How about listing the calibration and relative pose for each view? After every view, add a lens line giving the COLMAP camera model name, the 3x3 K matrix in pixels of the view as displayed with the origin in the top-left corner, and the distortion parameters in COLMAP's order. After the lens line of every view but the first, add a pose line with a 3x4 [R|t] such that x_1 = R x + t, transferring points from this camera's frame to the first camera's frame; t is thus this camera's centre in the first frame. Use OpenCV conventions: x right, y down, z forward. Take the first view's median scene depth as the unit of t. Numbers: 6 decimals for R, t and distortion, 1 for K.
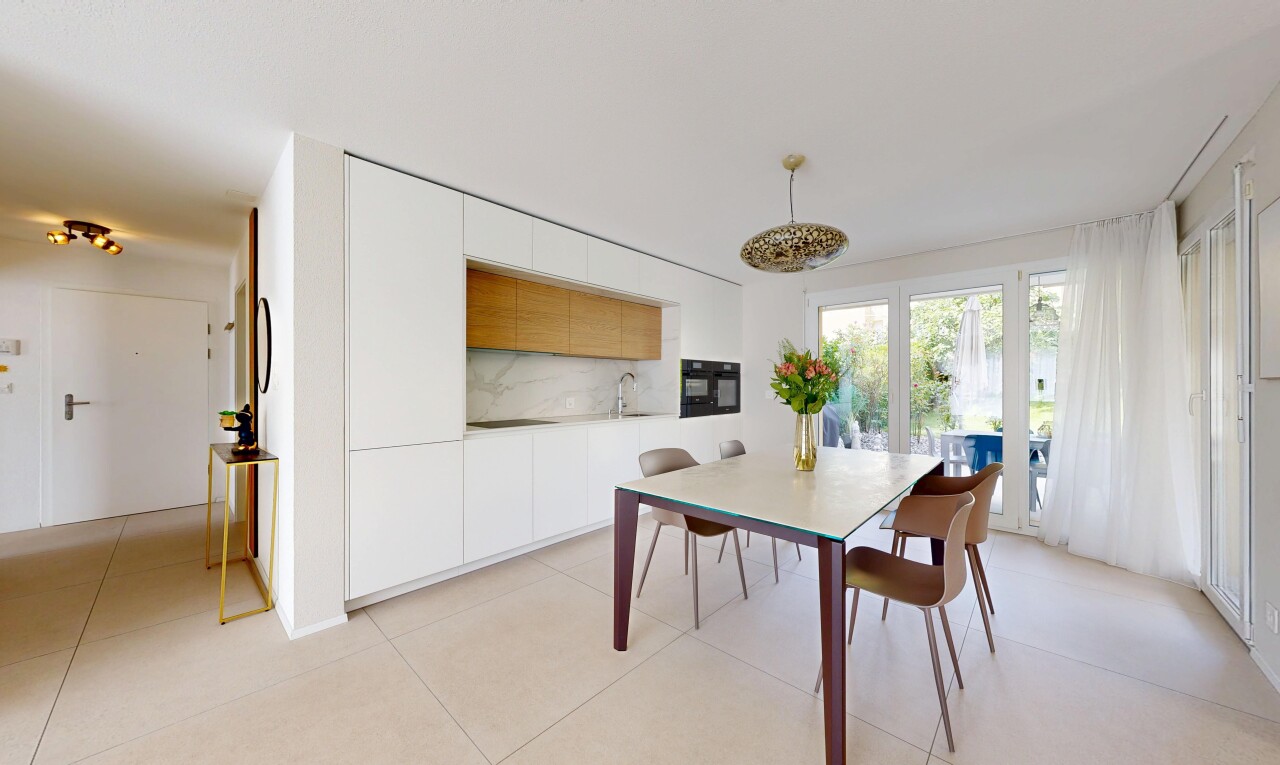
lens RADIAL K [[426.5, 0, 631.7], [0, 426.5, 382.1], [0, 0, 1]] dist [0.001527, 0.000147]
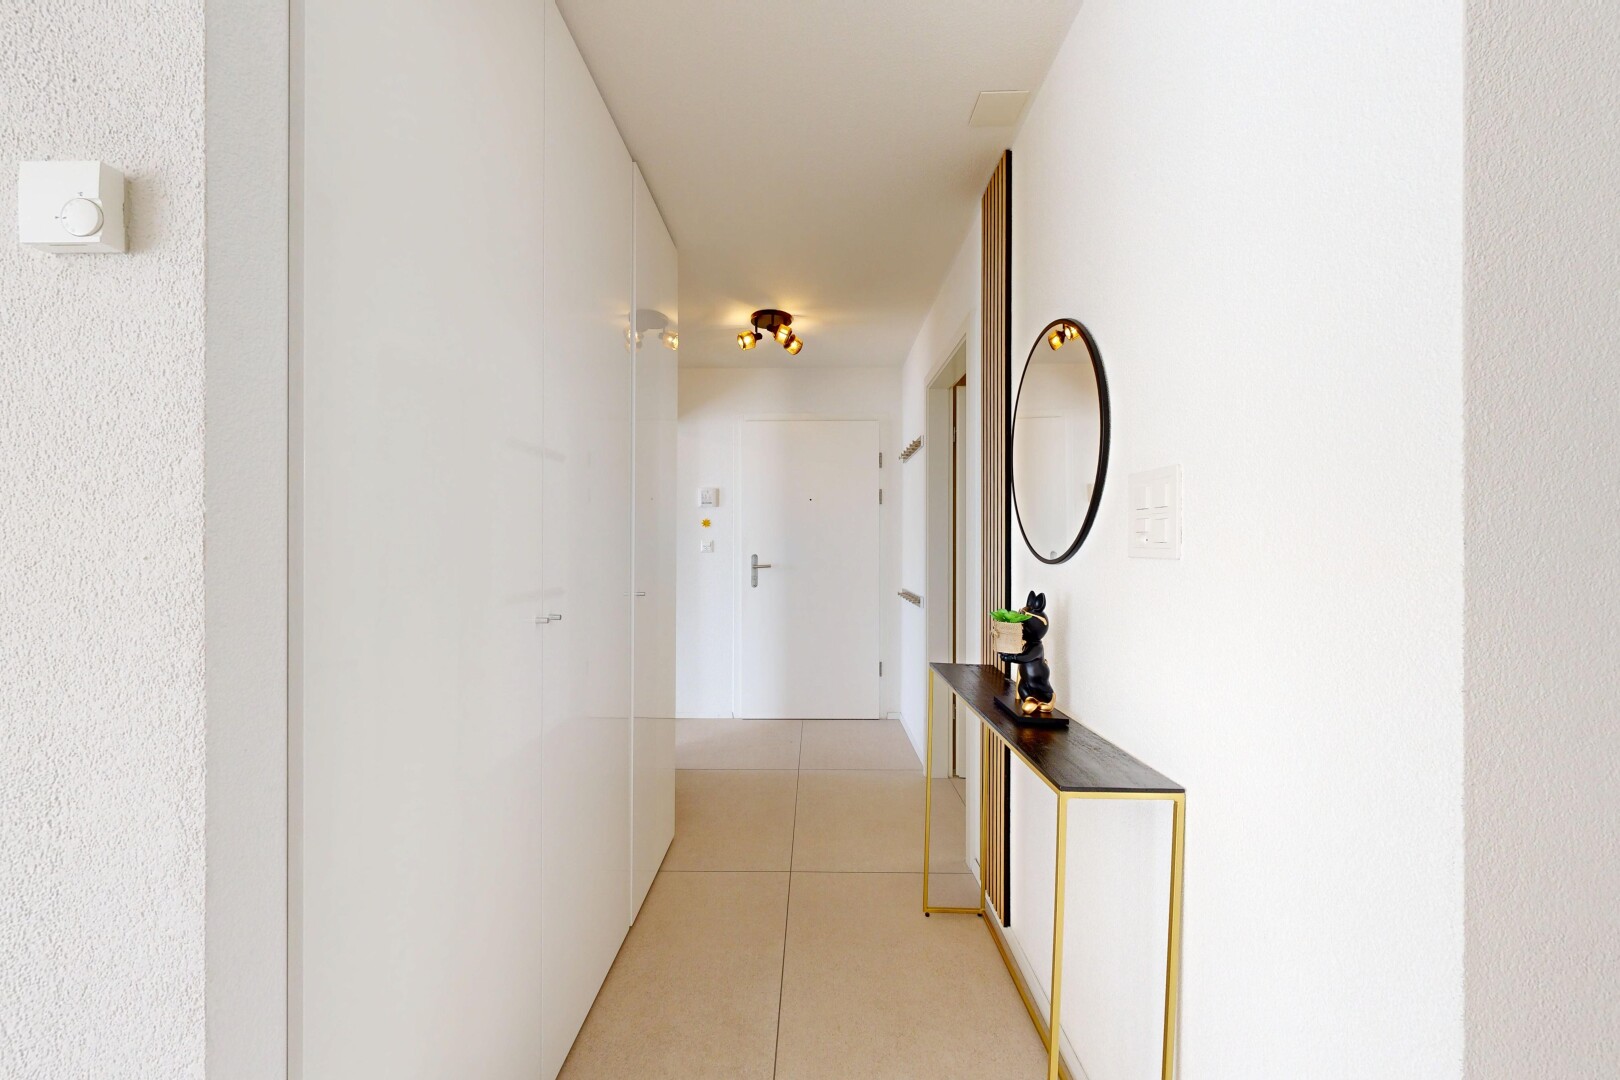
lens RADIAL K [[611.3, 0, 809.9], [0, 611.3, 538.2], [0, 0, 1]] dist [0.001395, 0.000218]
pose [[0.676330, -0.002771, -0.736594, -0.457708], [-0.001681, 0.999985, -0.005305, 0.004453], [0.736597, 0.004826, 0.676315, 0.344416]]
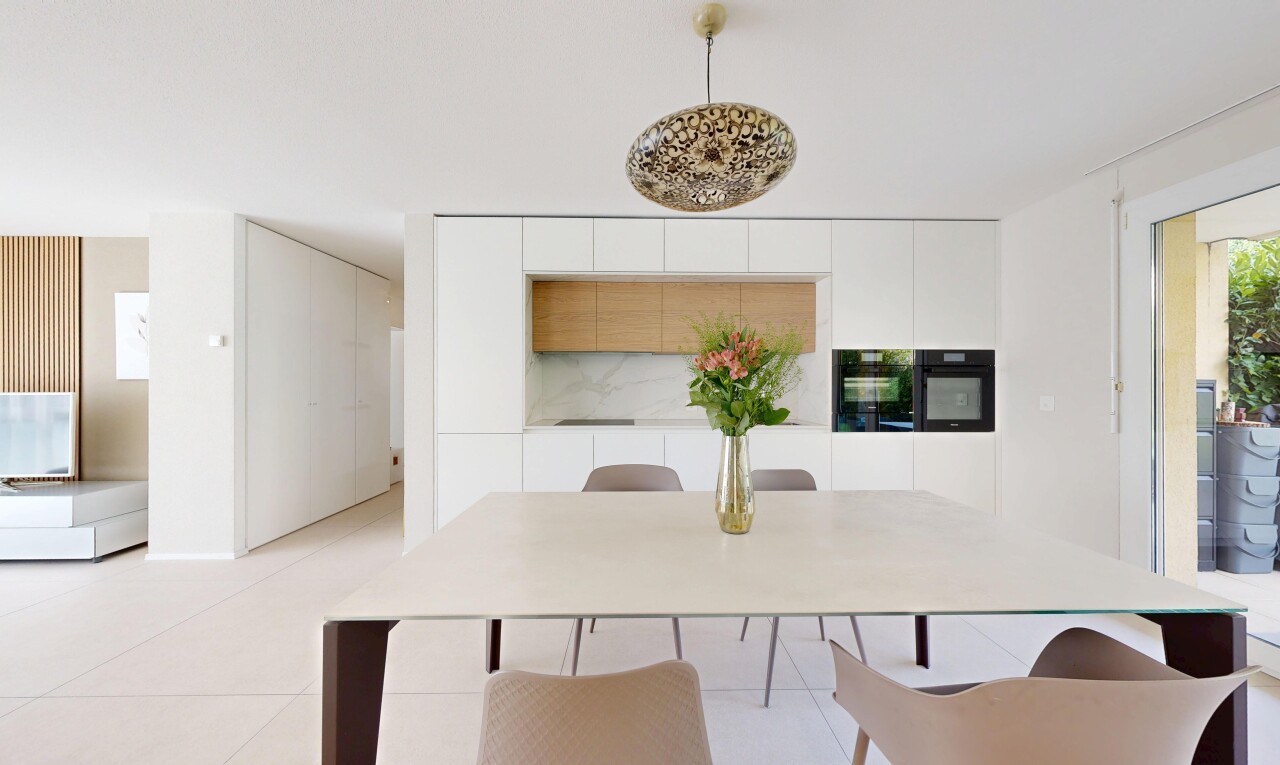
lens RADIAL K [[426.5, 0, 642.9], [0, 426.5, 380.8], [0, 0, 1]] dist [0.001527, 0.000147]
pose [[0.703146, -0.008643, -0.710993, 0.476469], [0.002329, 0.999949, -0.009852, 0.005962], [0.711042, 0.005272, 0.703130, 0.316998]]
